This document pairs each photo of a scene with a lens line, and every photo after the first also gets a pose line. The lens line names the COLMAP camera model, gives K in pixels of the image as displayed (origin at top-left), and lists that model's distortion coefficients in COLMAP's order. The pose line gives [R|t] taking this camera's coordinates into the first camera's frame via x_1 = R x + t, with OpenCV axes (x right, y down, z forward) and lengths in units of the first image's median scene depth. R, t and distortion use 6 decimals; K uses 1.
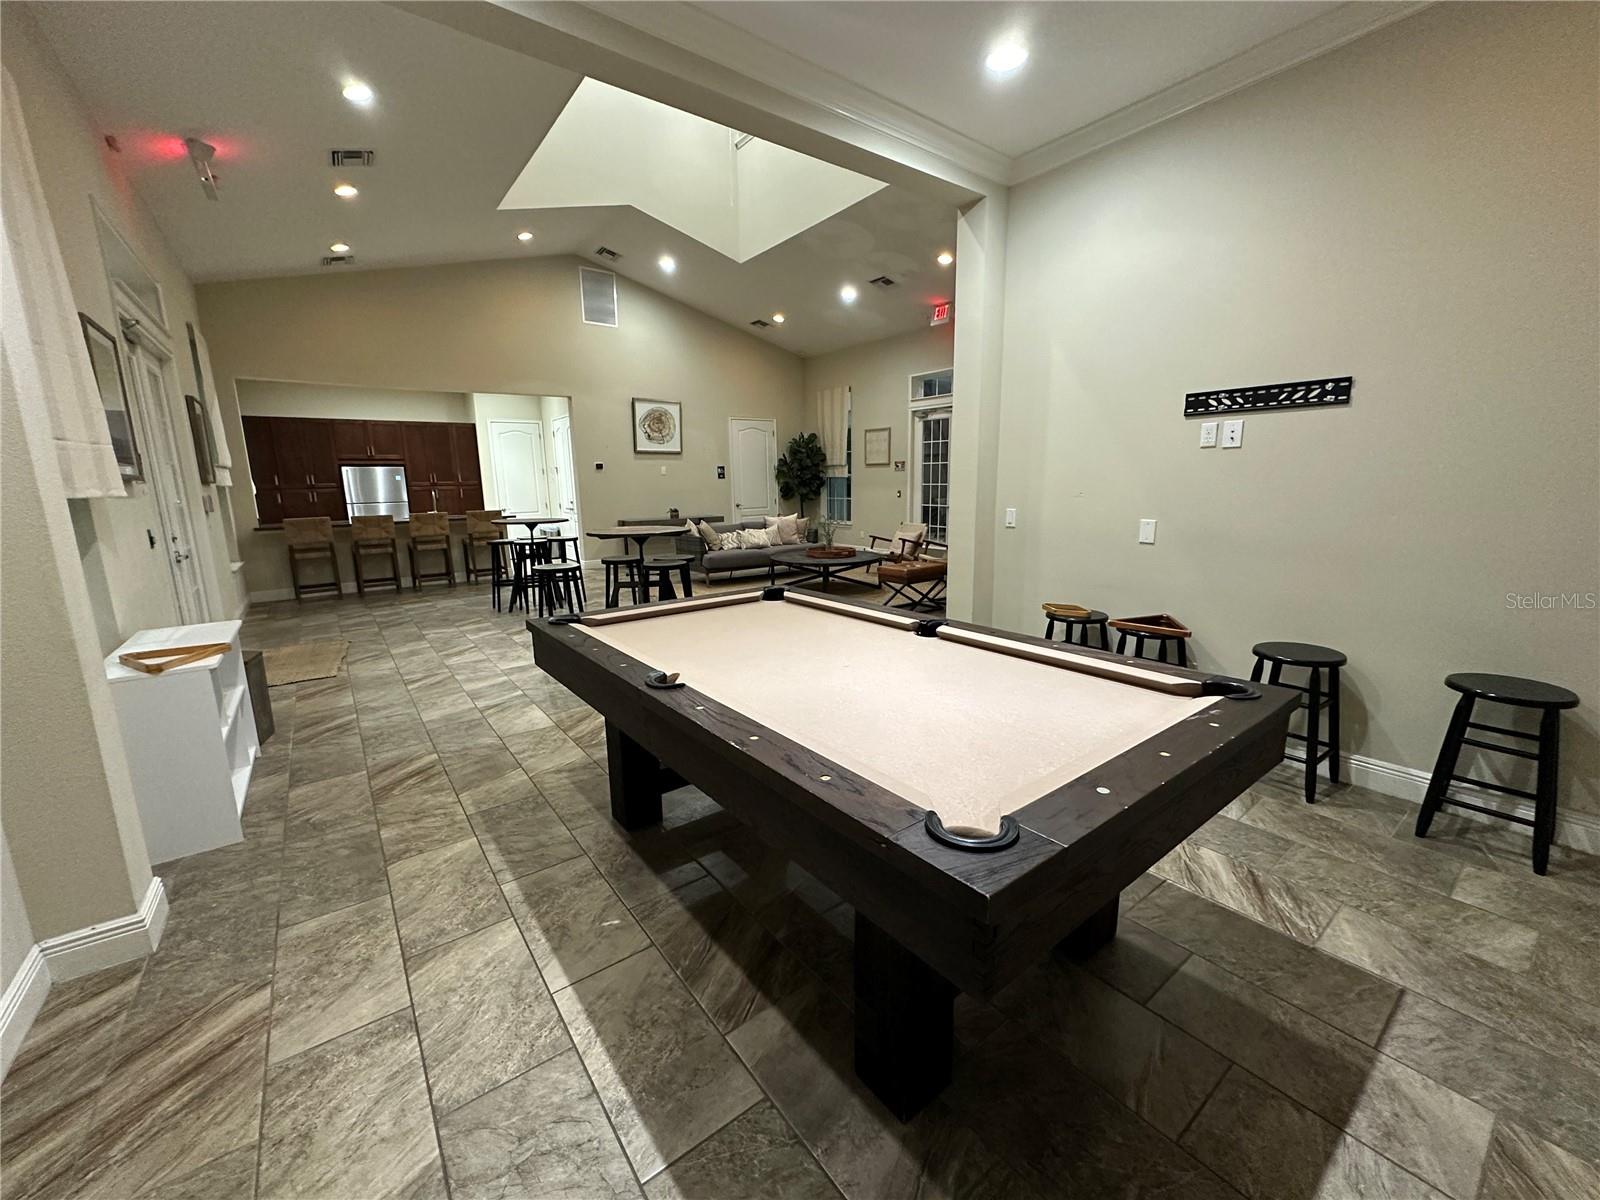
lens RADIAL K [[635.5, 0, 798.2], [0, 635.5, 599.1], [0, 0, 1]] dist [-0.000982, -0.000058]
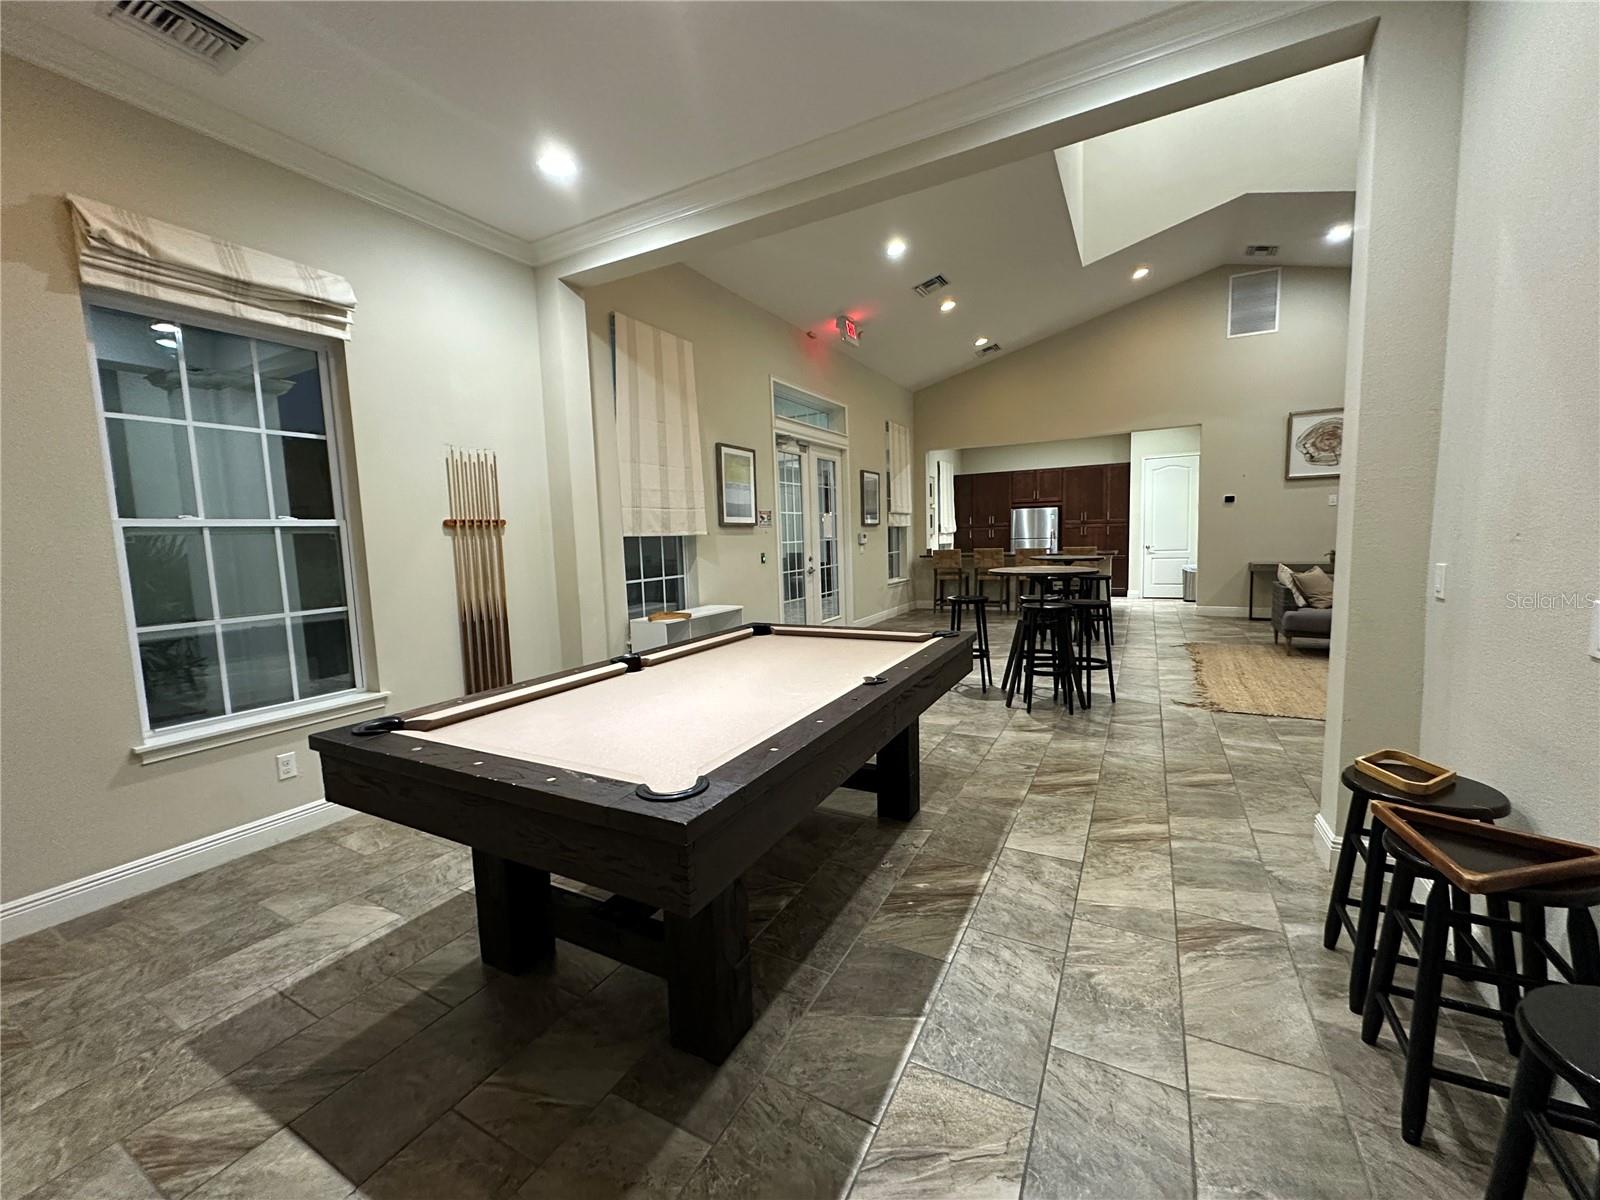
lens RADIAL K [[635.5, 0, 798.2], [0, 635.5, 599.1], [0, 0, 1]] dist [-0.000982, -0.000058]
pose [[0.413923, 0.095666, -0.905271, 0.232395], [-0.145128, 0.988678, 0.038122, -0.023011], [0.898669, 0.115601, 0.423120, 0.125830]]
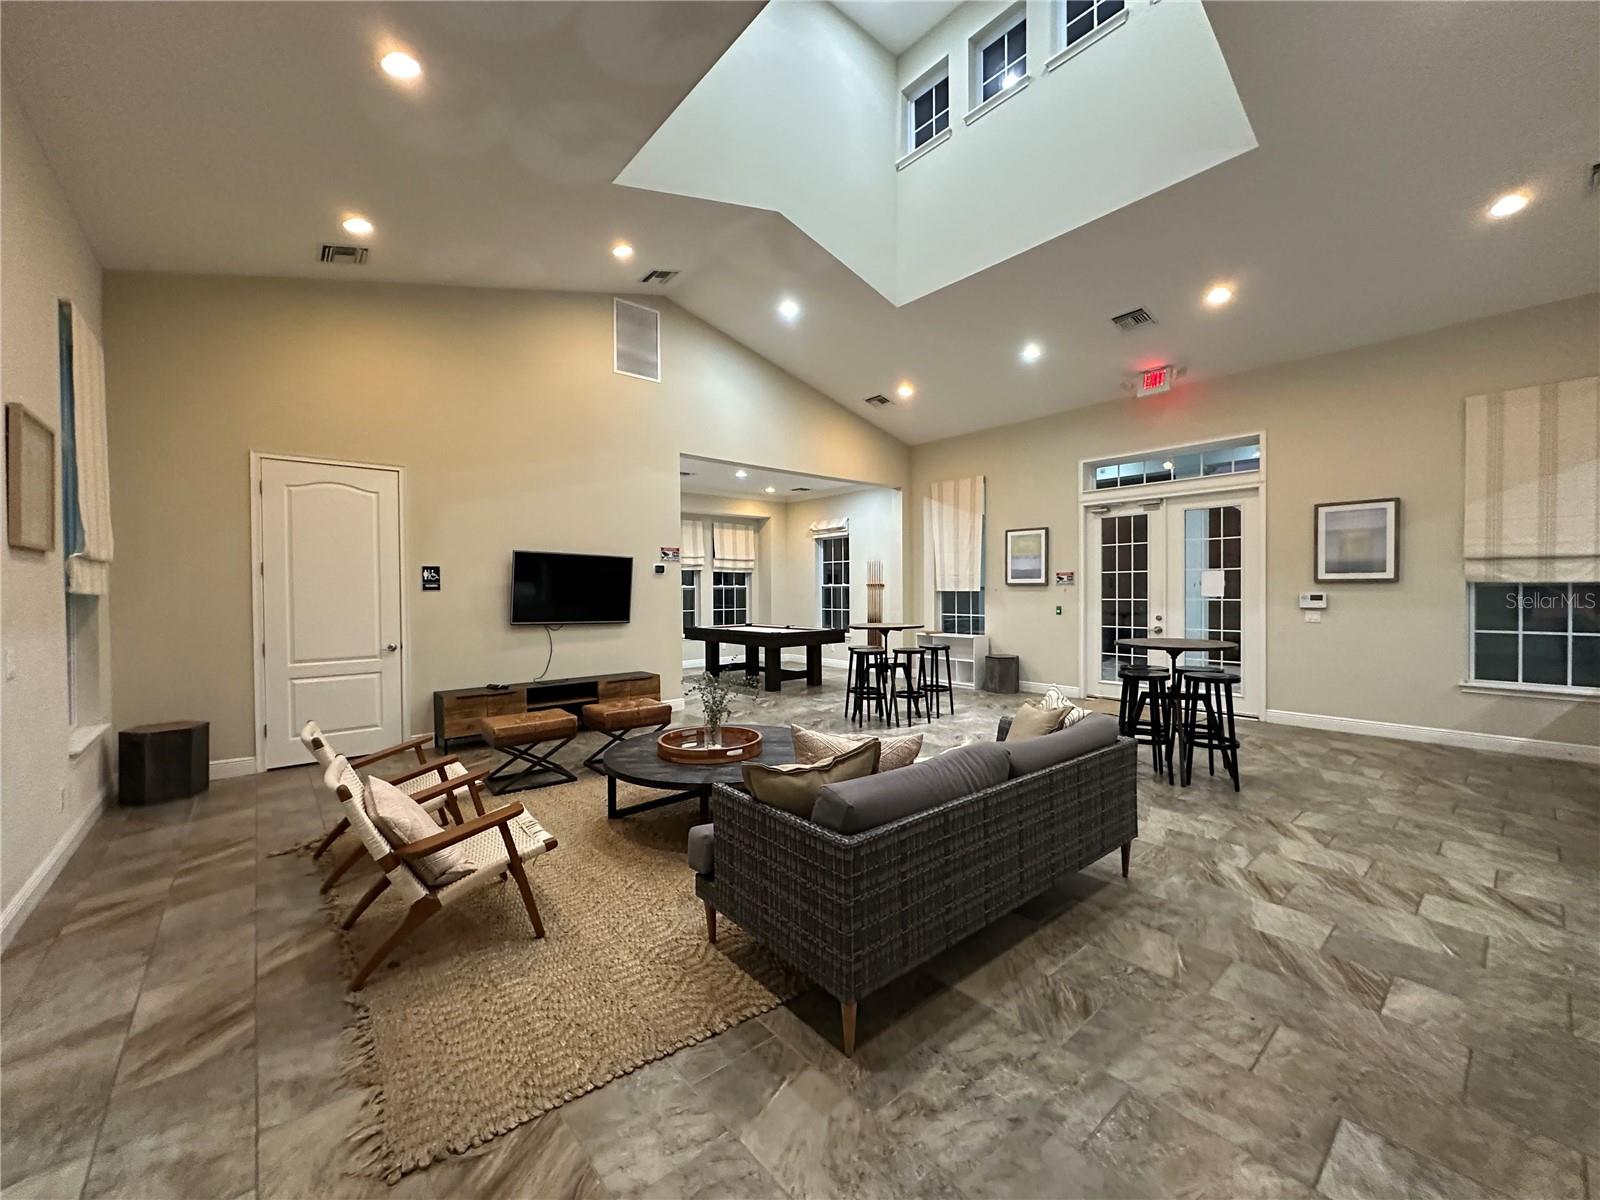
lens RADIAL K [[635.5, 0, 798.2], [0, 635.5, 599.1], [0, 0, 1]] dist [-0.000982, -0.000058]
pose [[0.997503, 0.007581, 0.070223, -0.221798], [0.005043, 0.984041, -0.177871, -0.048315], [-0.070451, 0.177781, 0.981545, 0.282636]]
